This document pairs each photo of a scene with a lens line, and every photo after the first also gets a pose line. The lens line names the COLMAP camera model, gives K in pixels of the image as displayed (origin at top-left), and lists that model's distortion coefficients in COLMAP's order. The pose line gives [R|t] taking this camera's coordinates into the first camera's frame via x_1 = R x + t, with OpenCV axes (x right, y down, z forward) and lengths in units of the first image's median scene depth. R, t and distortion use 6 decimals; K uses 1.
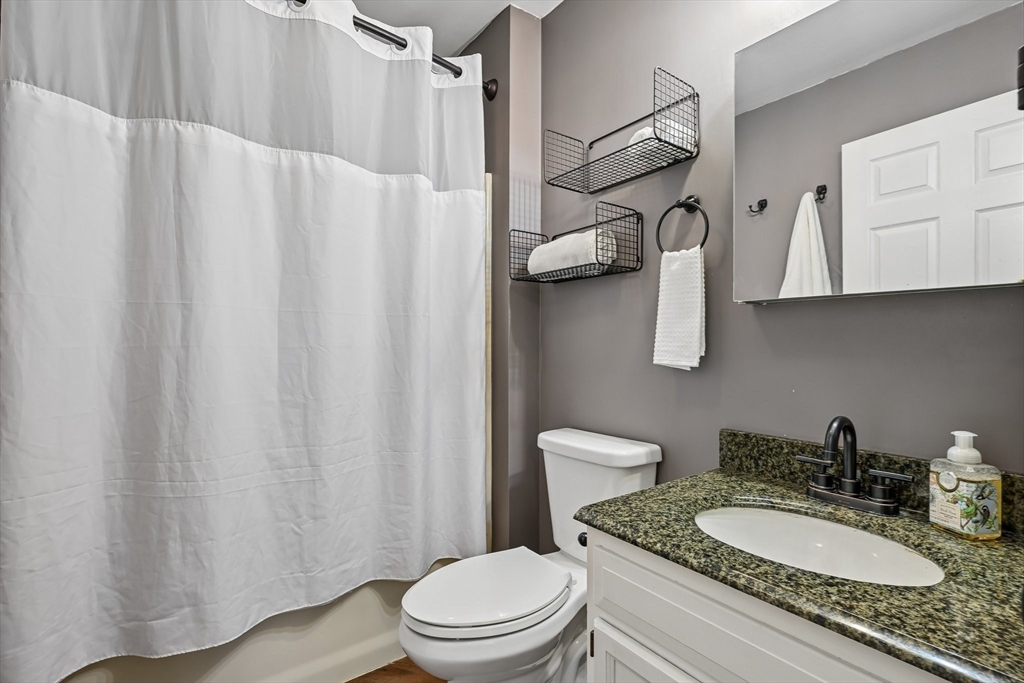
lens RADIAL K [[461.9, 0, 512.0], [0, 461.9, 343.4], [0, 0, 1]] dist [0.000179, 0.000174]
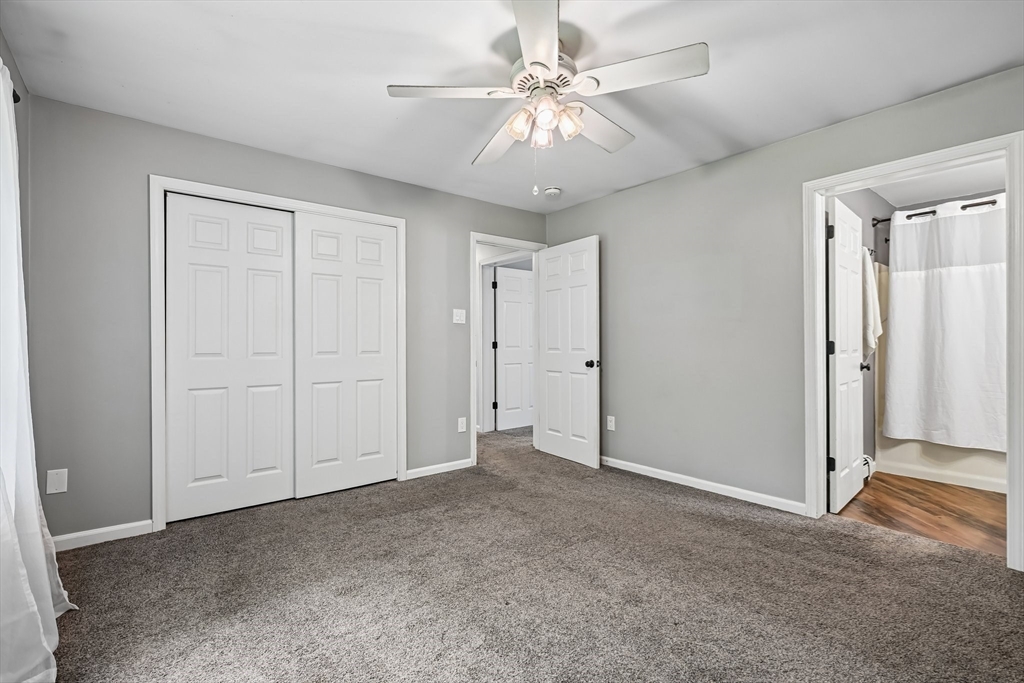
lens RADIAL K [[461.9, 0, 512.0], [0, 461.9, 343.4], [0, 0, 1]] dist [0.000179, 0.000174]
pose [[0.044881, -0.003834, -0.998985, 2.175715], [0.004717, 0.999982, -0.003626, 0.007027], [0.998981, -0.004550, 0.044898, -1.941392]]
